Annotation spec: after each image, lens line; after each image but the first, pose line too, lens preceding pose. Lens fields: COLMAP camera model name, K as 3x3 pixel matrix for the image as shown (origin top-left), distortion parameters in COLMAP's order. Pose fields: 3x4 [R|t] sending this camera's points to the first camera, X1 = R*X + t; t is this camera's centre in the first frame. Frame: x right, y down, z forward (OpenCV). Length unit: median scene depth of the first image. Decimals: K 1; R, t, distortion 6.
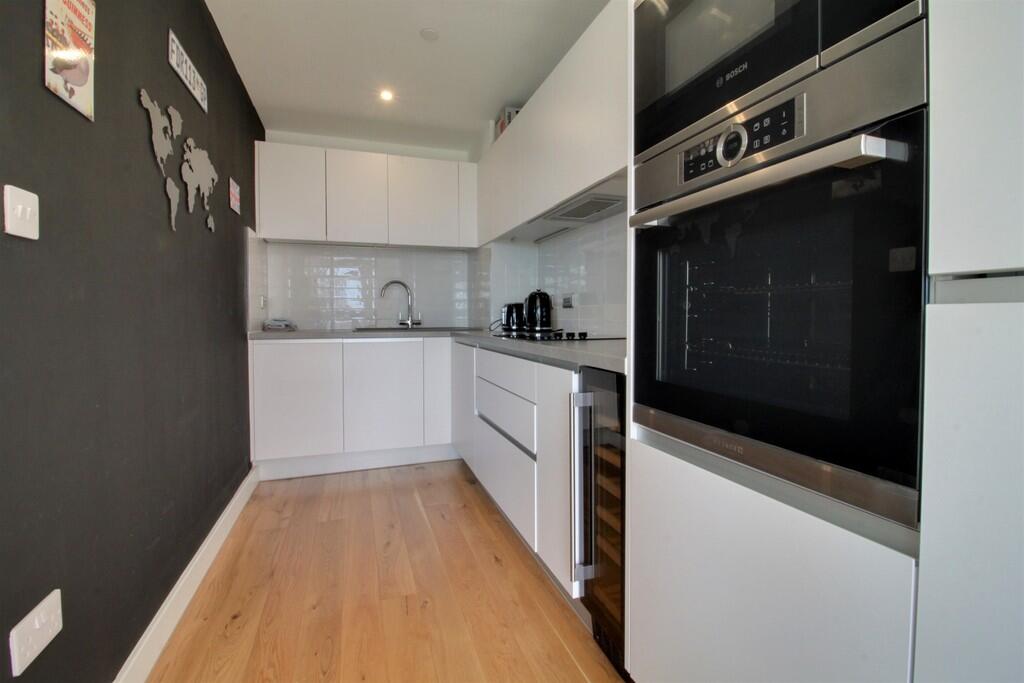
lens RADIAL K [[475.0, 0, 512.2], [0, 475.0, 327.6], [0, 0, 1]] dist [-0.001245, -0.011866]
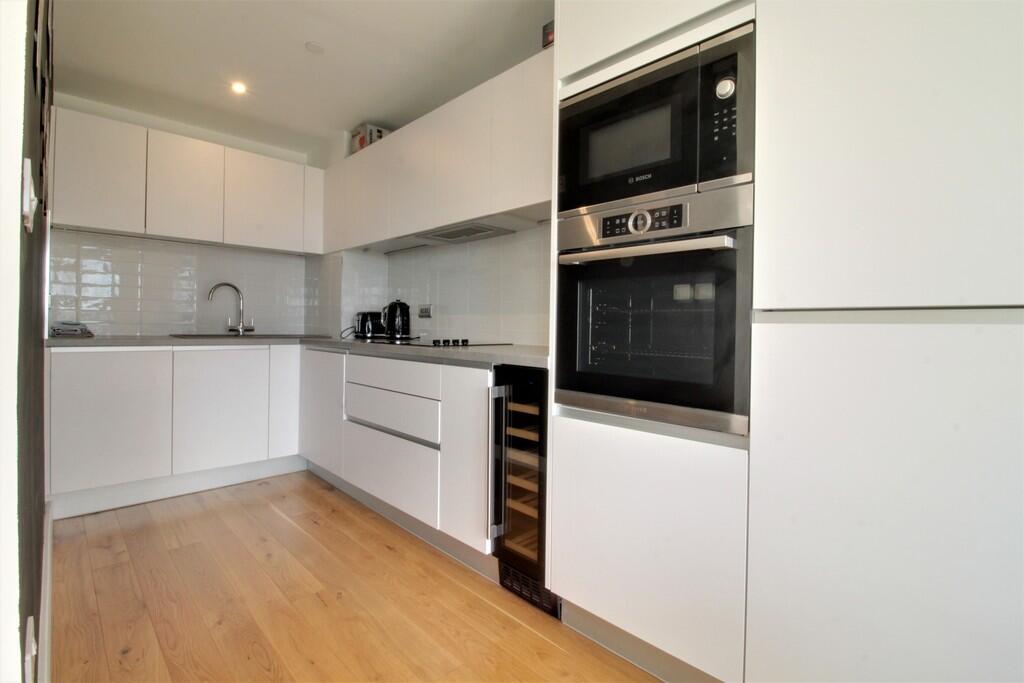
lens RADIAL K [[475.0, 0, 512.2], [0, 475.0, 327.6], [0, 0, 1]] dist [-0.001245, -0.011866]
pose [[0.903539, 0.015066, 0.428241, -0.217216], [-0.006561, 0.999751, -0.021330, 0.004597], [-0.428456, 0.016462, 0.903413, -0.095213]]
